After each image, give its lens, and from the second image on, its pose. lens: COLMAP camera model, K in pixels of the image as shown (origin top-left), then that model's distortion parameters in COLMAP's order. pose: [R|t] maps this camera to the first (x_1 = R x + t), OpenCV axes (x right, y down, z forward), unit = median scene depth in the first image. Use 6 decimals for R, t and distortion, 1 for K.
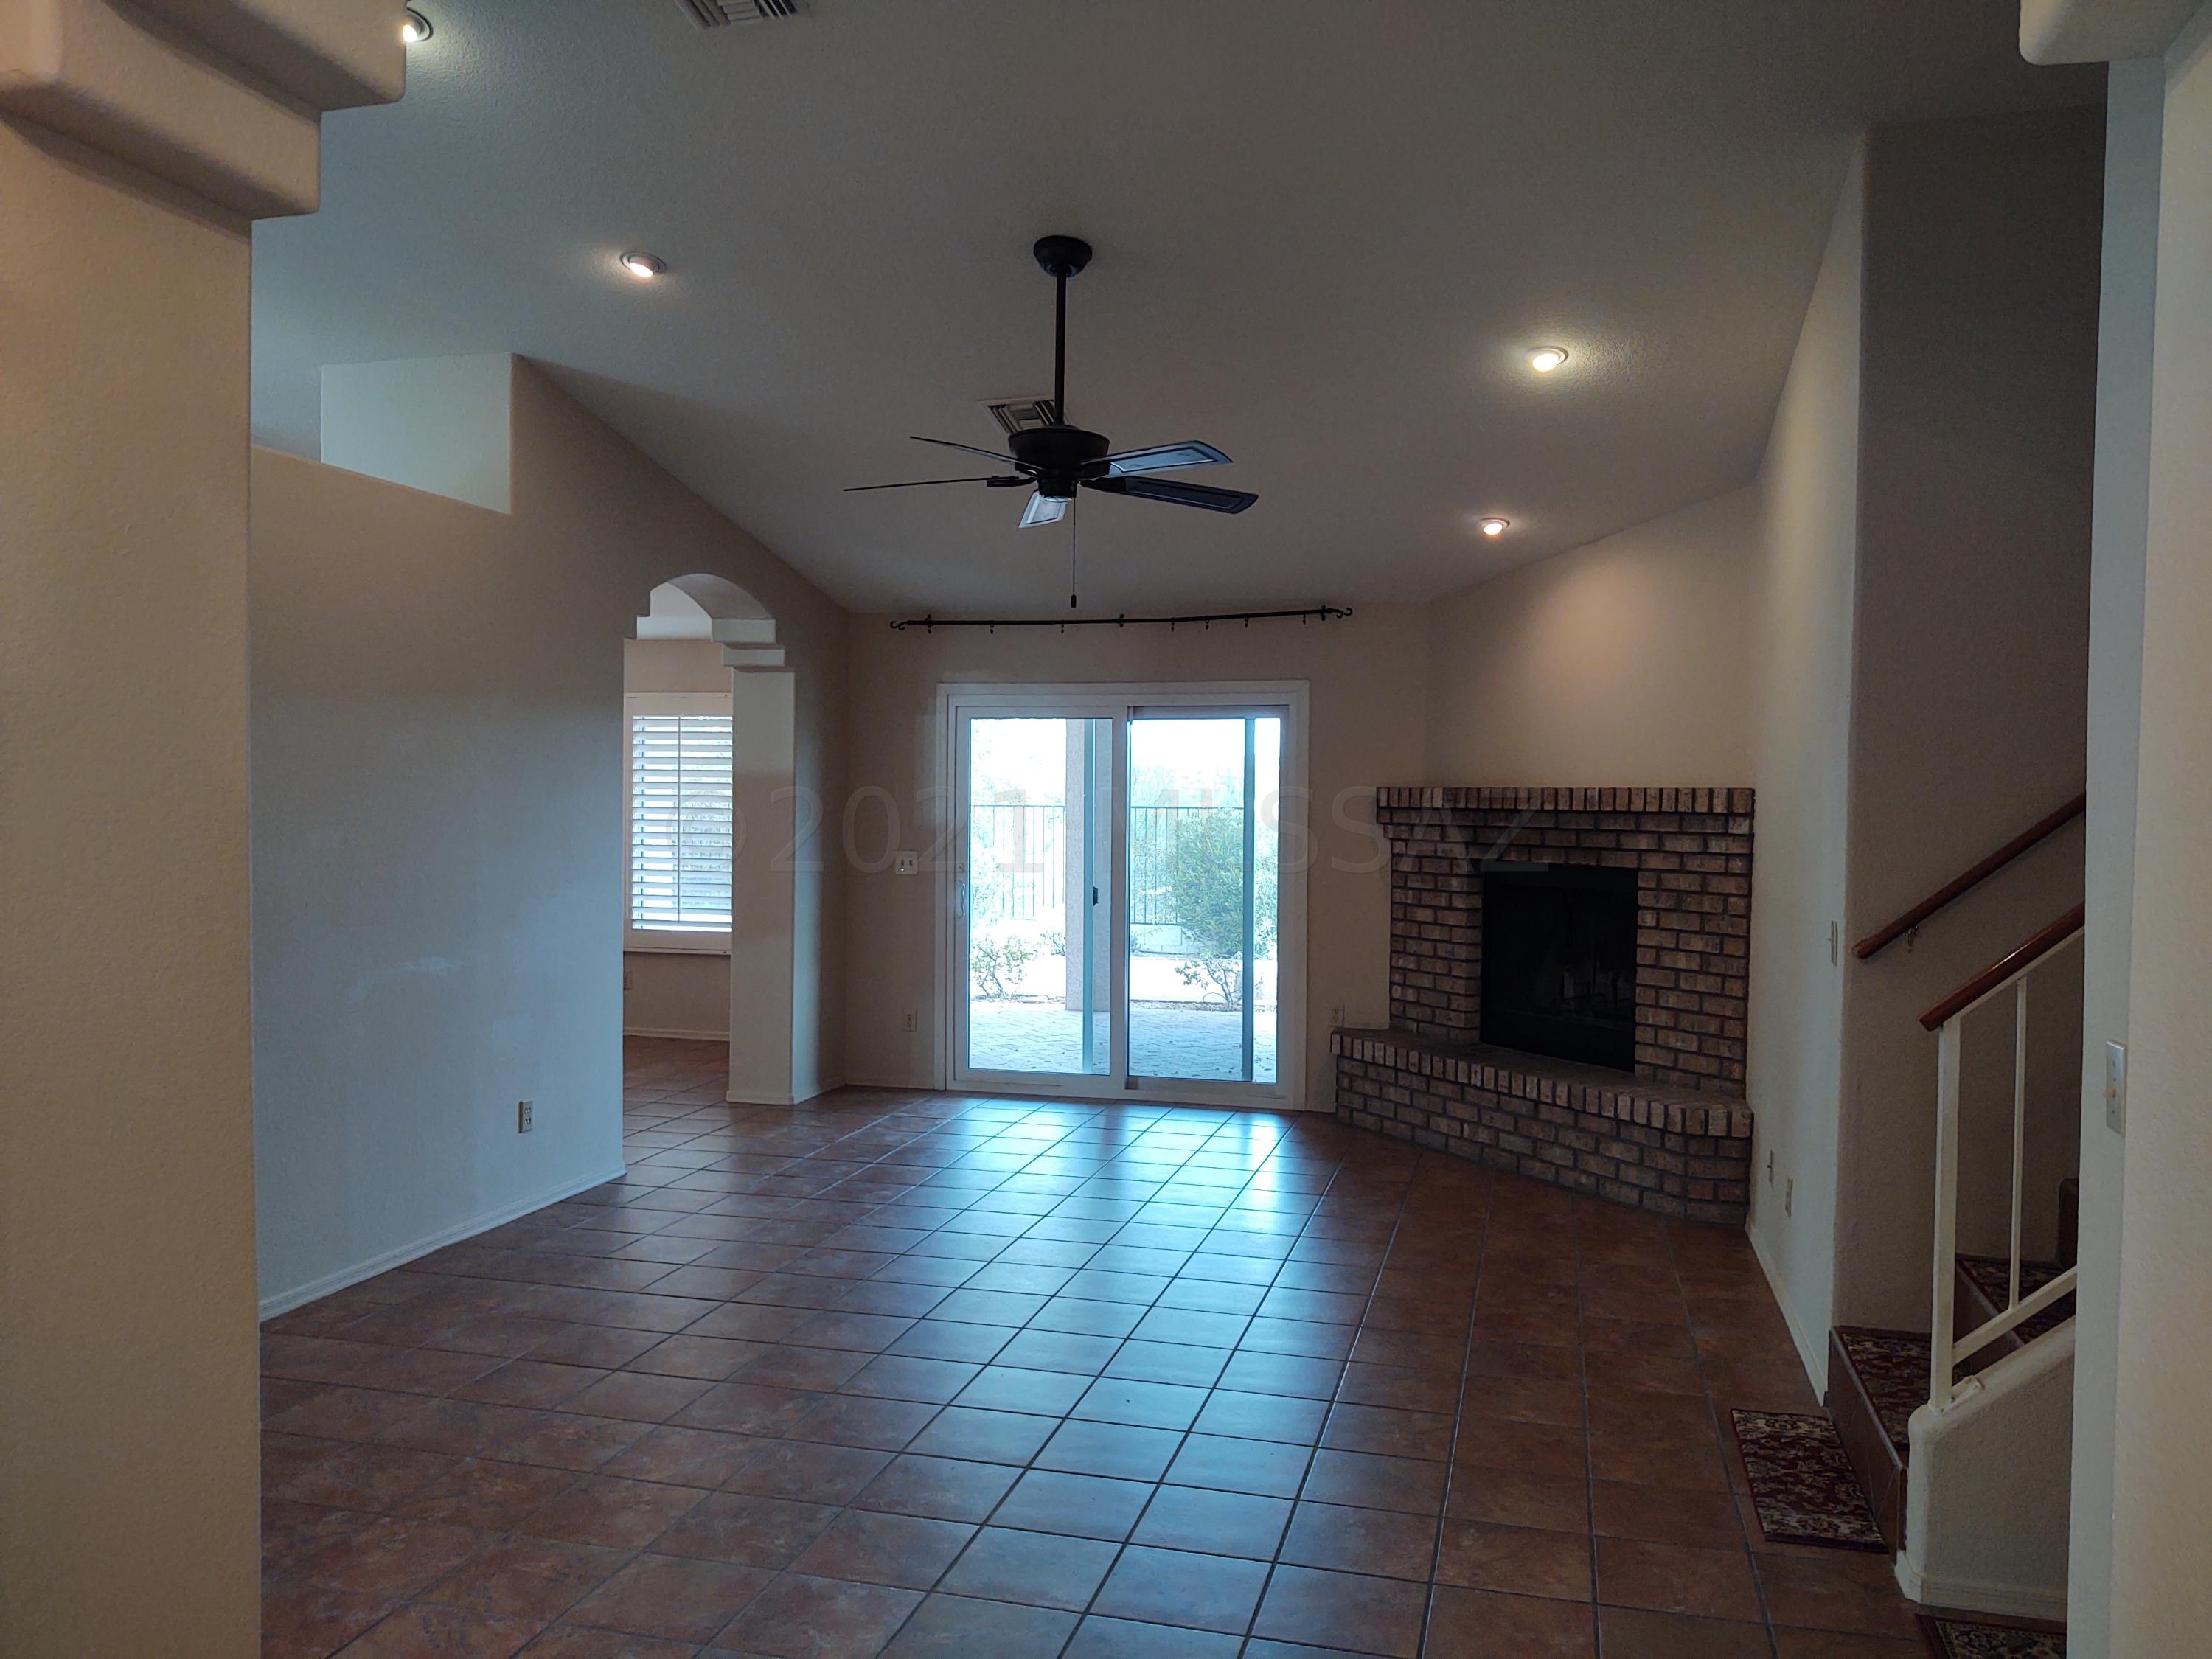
lens RADIAL K [[1686.7, 0, 1102.1], [0, 1686.7, 837.3], [0, 0, 1]] dist [0.023093, -0.016619]
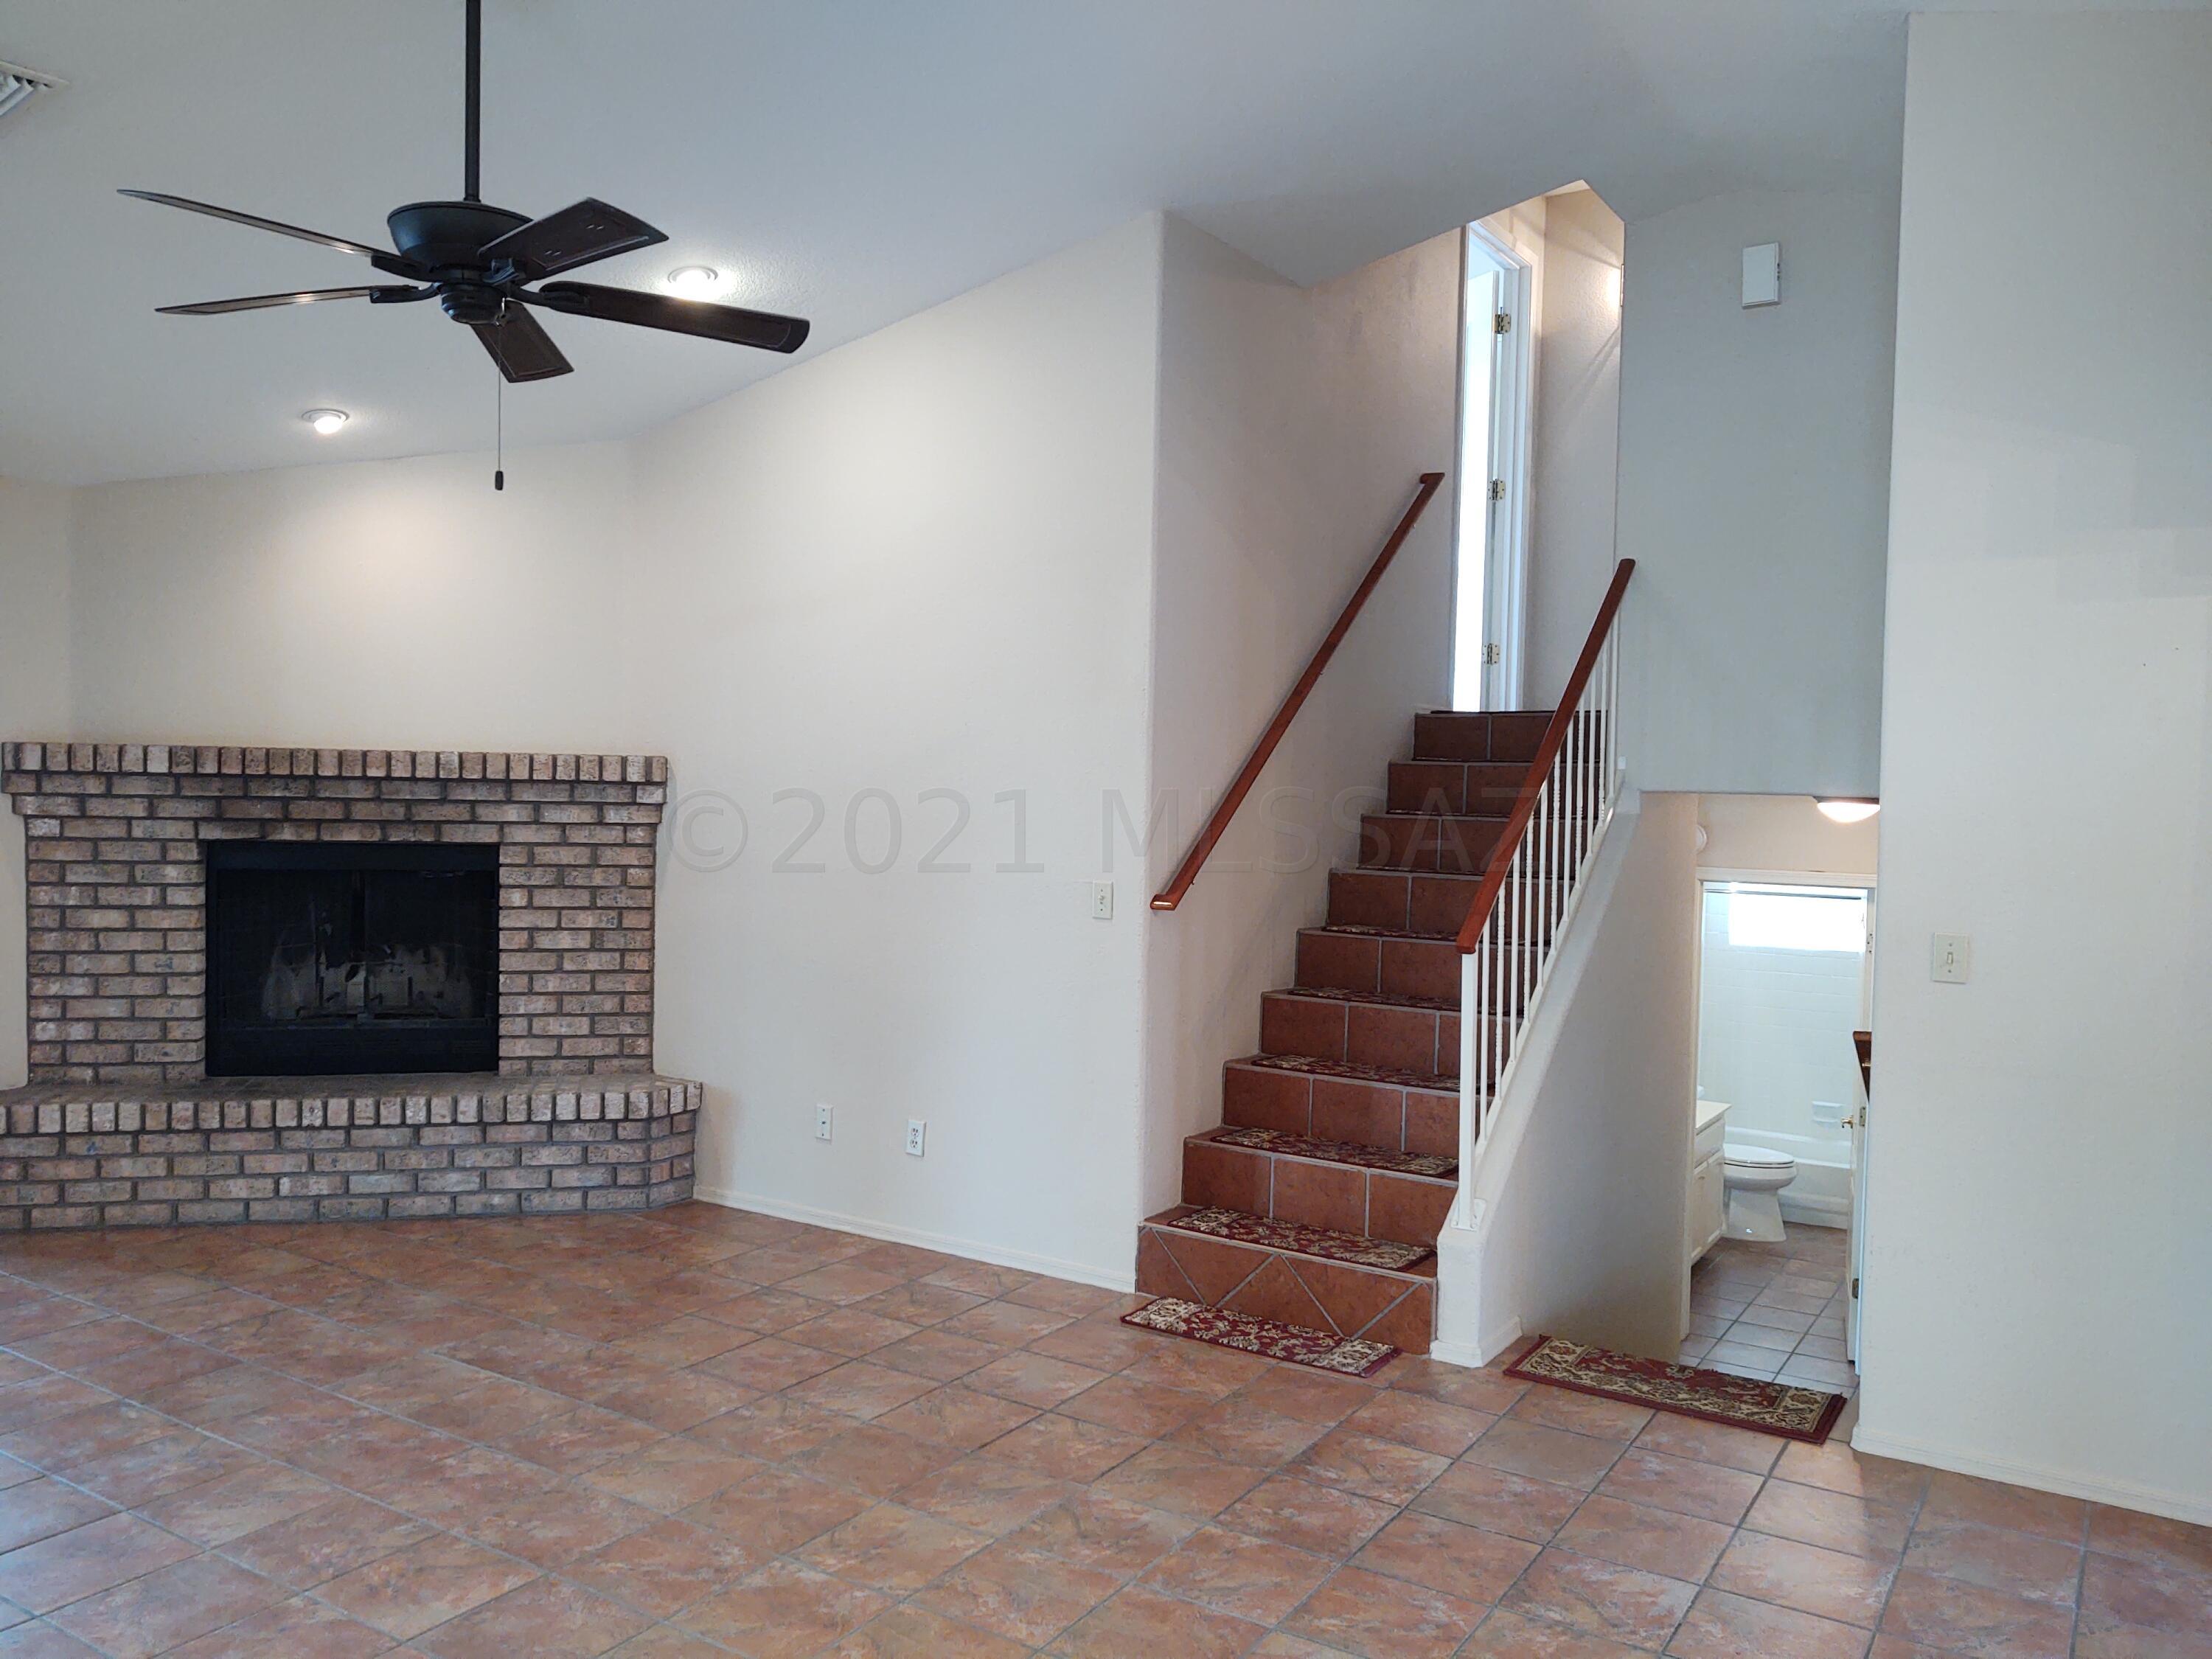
lens RADIAL K [[1686.7, 0, 1101.7], [0, 1686.7, 824.8], [0, 0, 1]] dist [0.023093, -0.016619]
pose [[0.303034, -0.033252, 0.952400, -0.448888], [0.008849, 0.999446, 0.032079, -0.017341], [-0.952939, -0.001293, 0.303160, 0.435328]]
